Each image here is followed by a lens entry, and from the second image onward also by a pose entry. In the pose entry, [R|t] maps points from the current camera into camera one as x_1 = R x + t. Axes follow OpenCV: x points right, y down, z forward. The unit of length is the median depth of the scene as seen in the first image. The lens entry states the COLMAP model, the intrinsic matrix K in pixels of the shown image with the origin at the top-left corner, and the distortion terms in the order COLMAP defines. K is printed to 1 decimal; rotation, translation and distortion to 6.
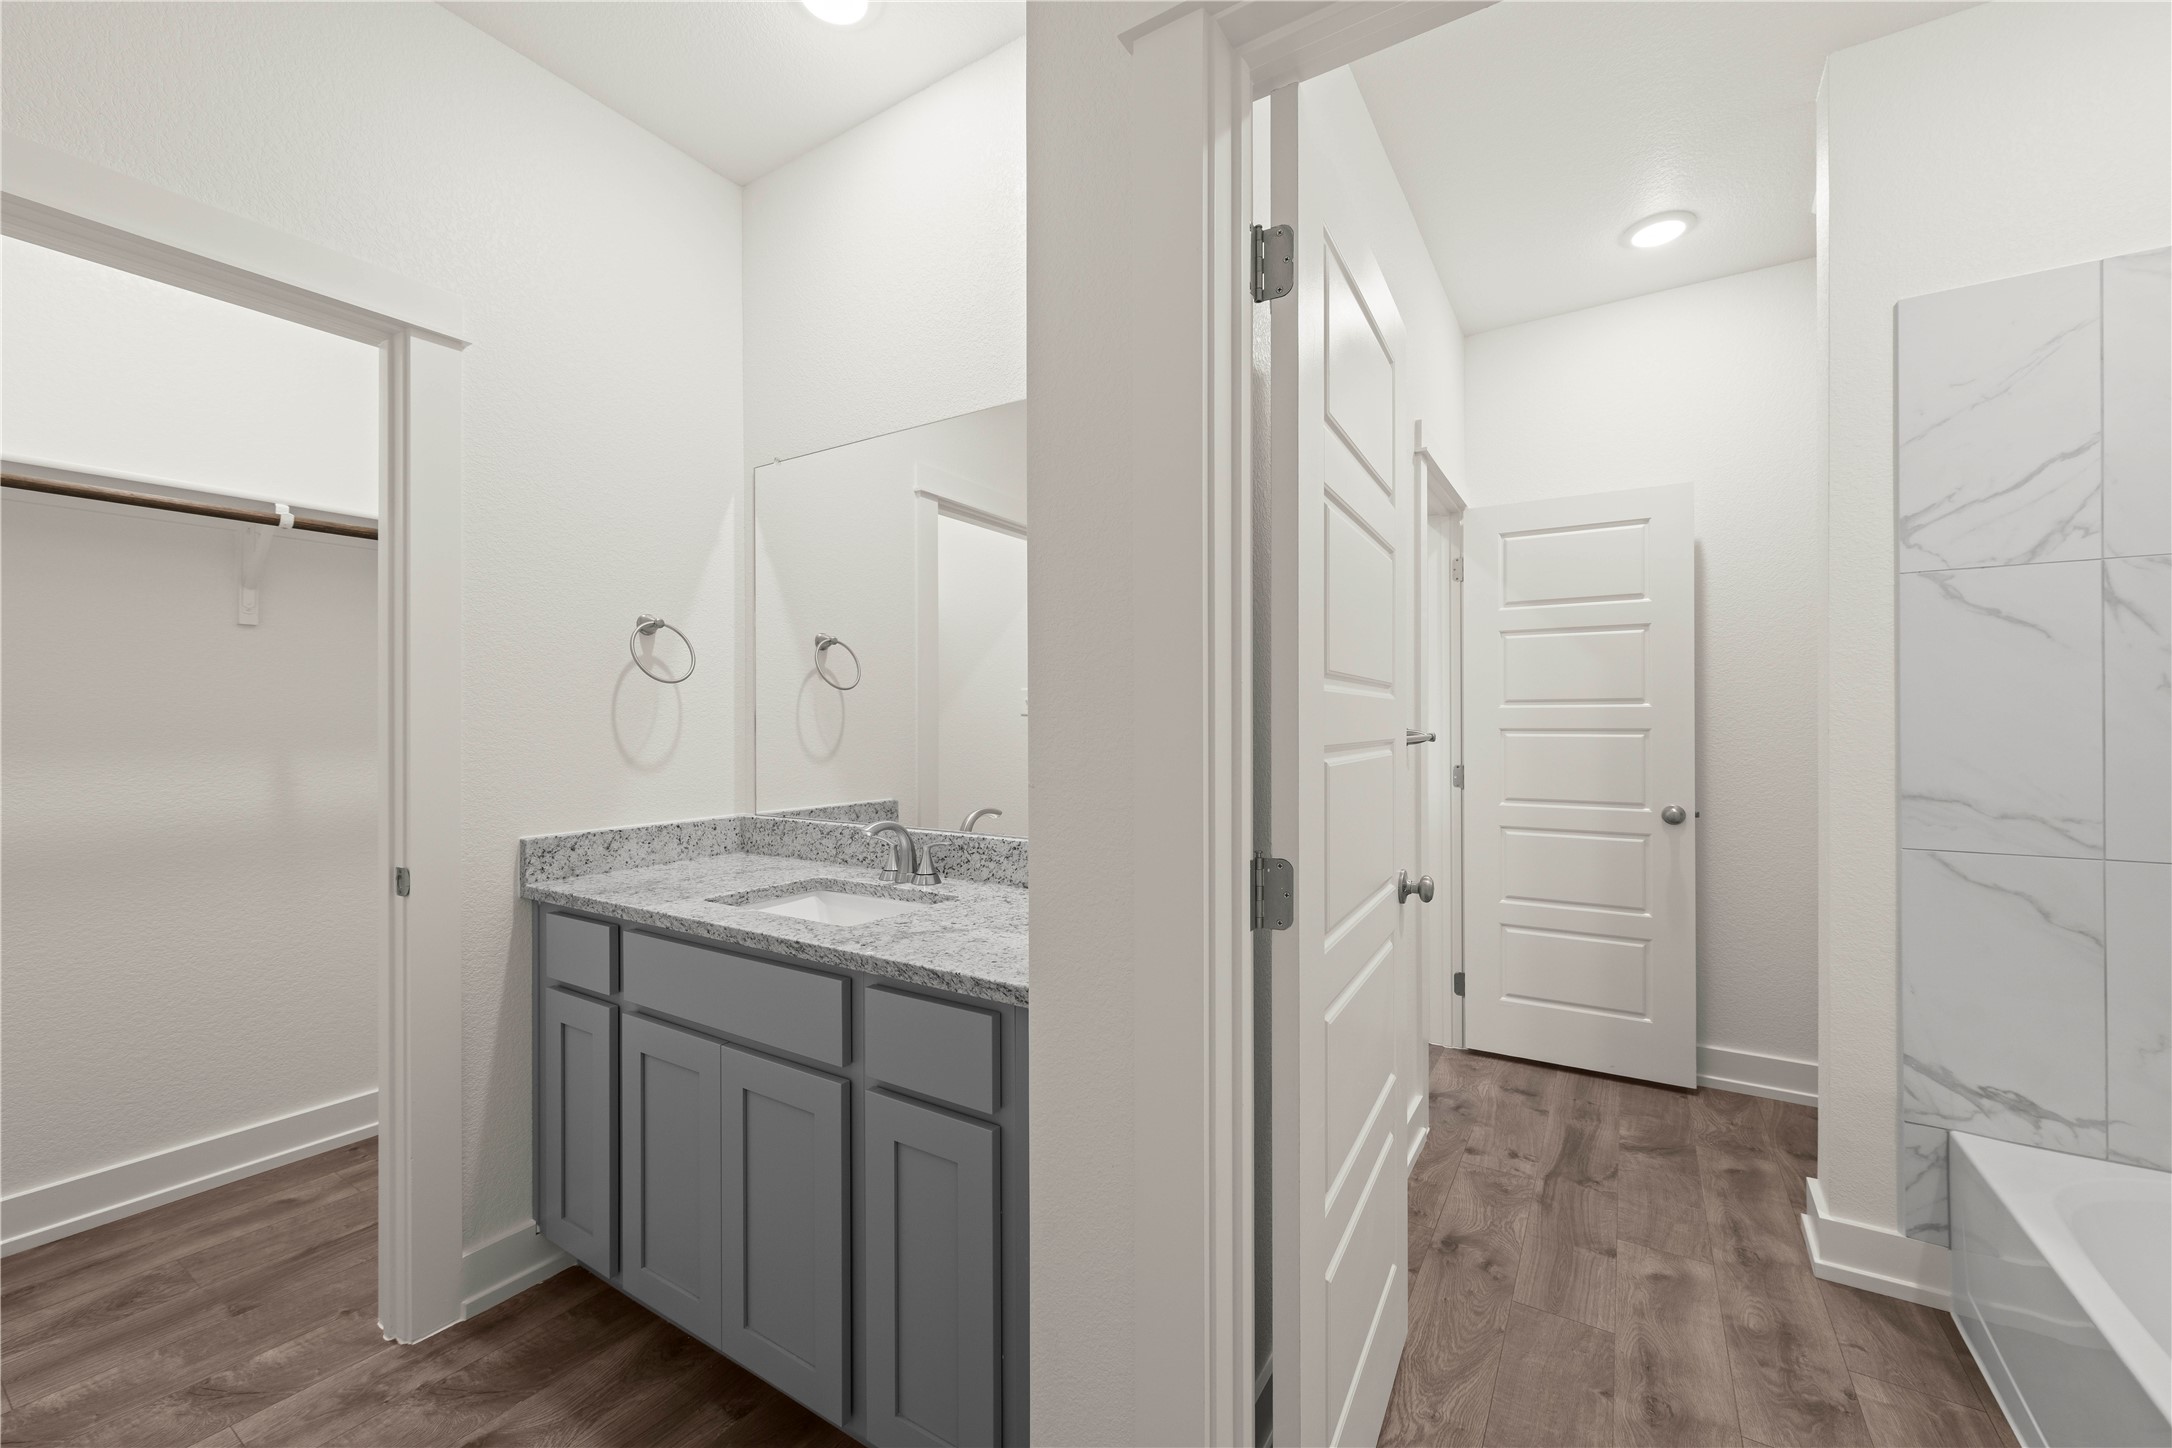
lens RADIAL K [[855.2, 0, 1102.7], [0, 855.2, 725.4], [0, 0, 1]] dist [0.000138, -0.000598]
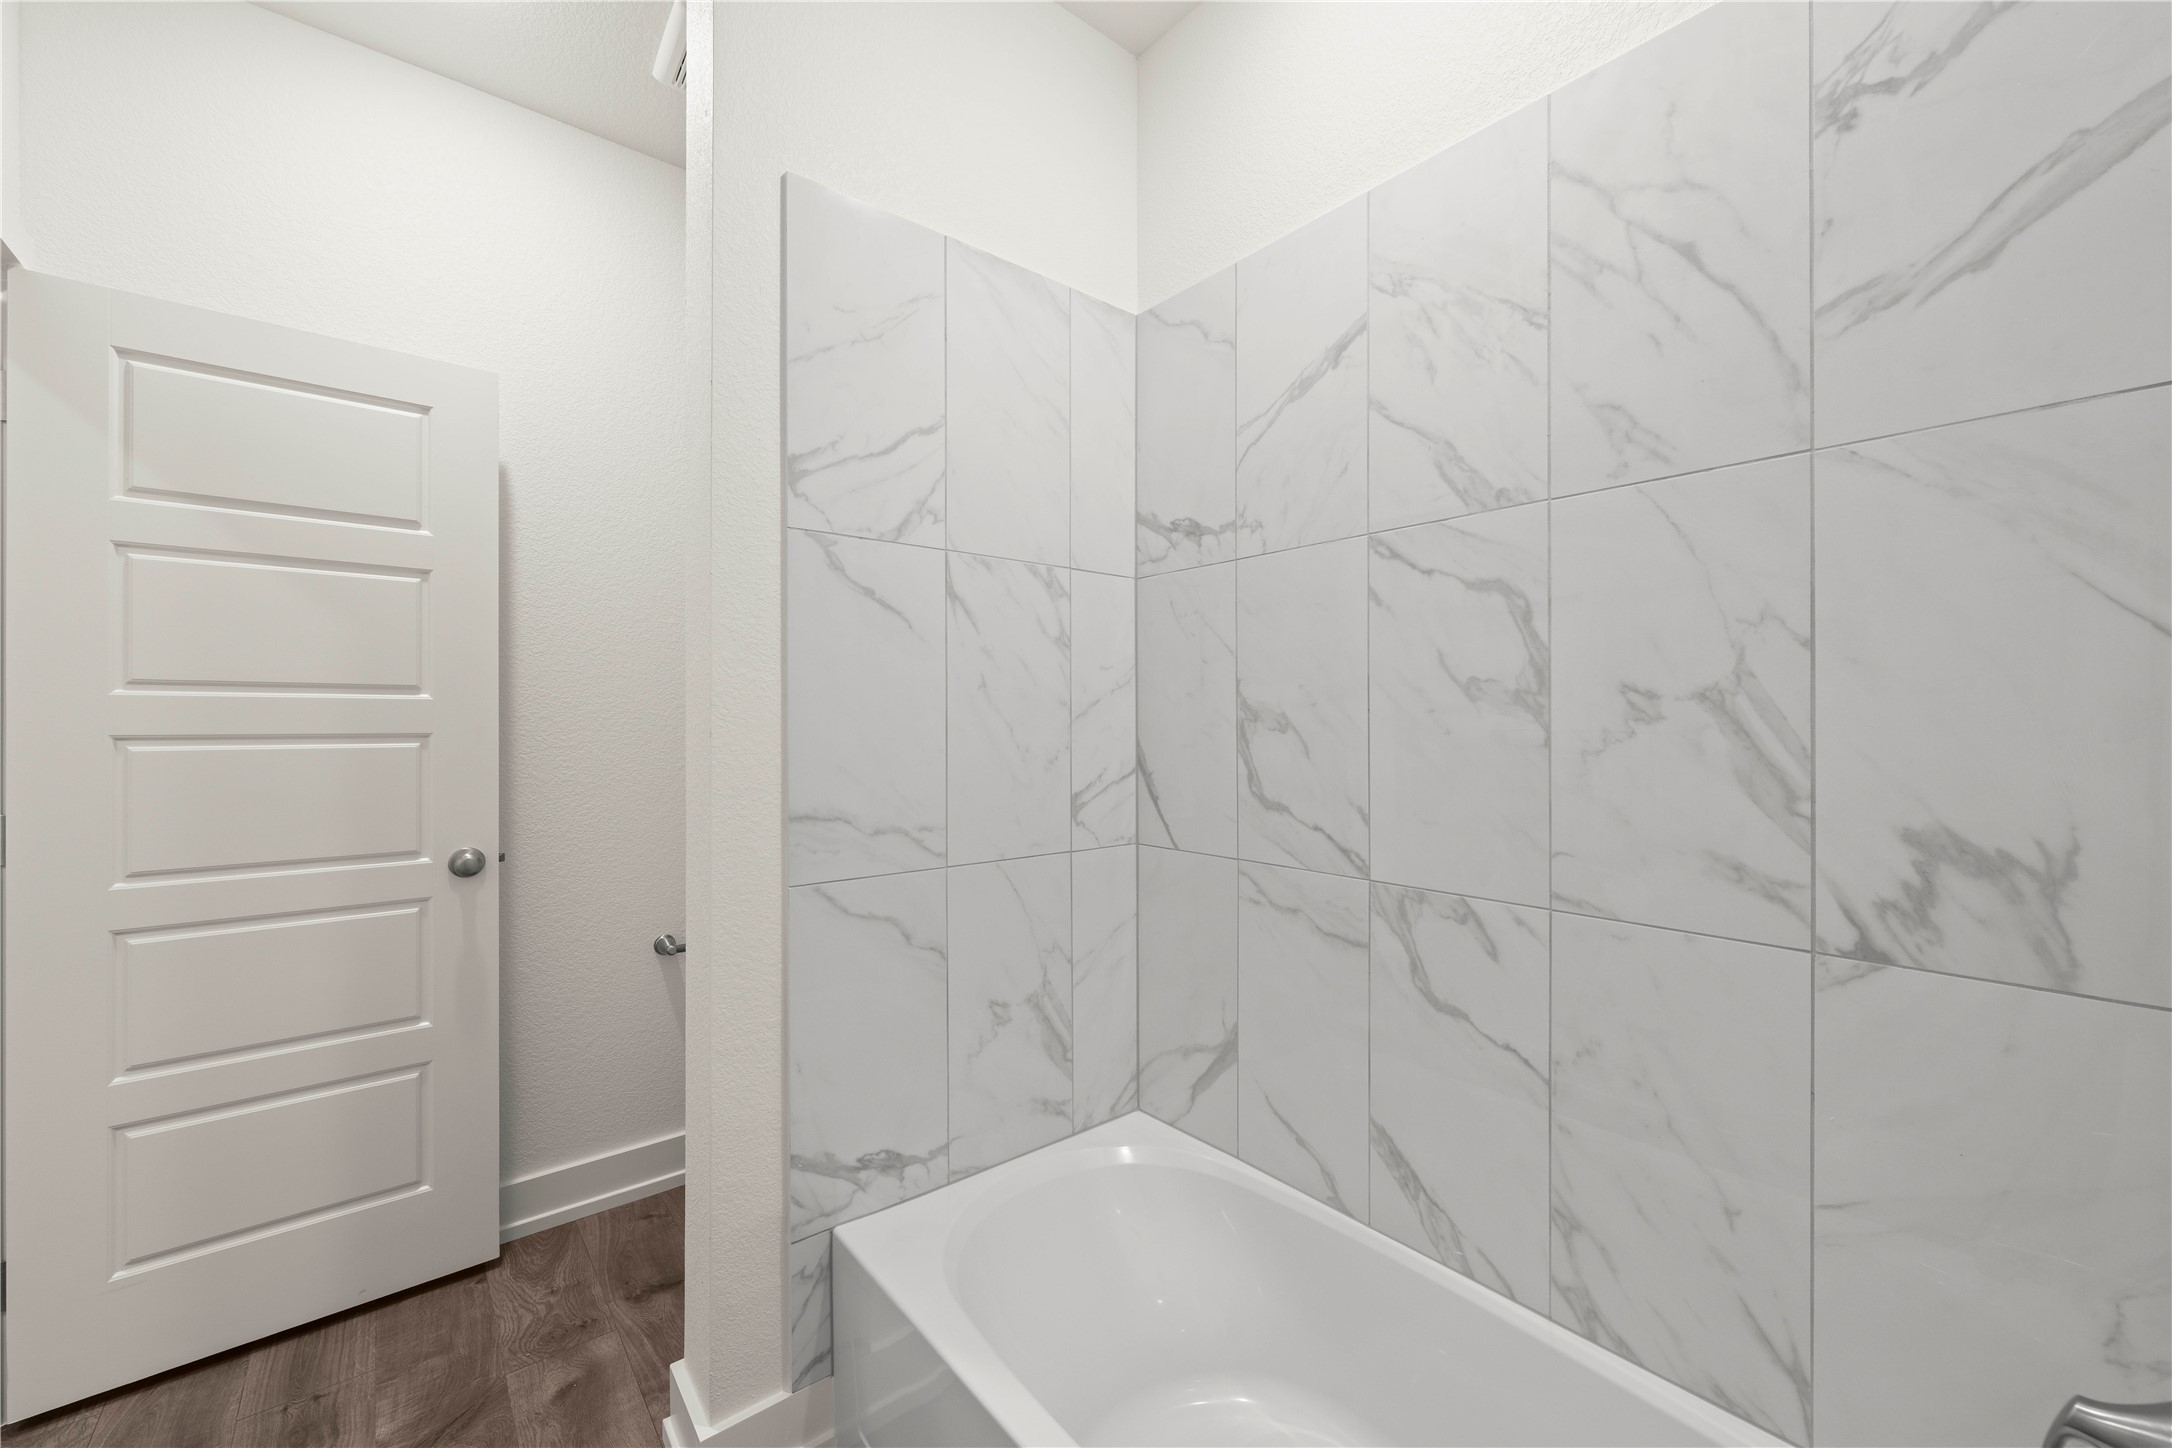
lens RADIAL K [[855.2, 0, 1086.9], [0, 855.2, 716.6], [0, 0, 1]] dist [0.000138, -0.000598]
pose [[0.326800, 0.009584, 0.945045, 0.535230], [0.005351, 0.999914, -0.011991, 0.003865], [-0.945079, 0.008975, 0.326720, 0.894140]]
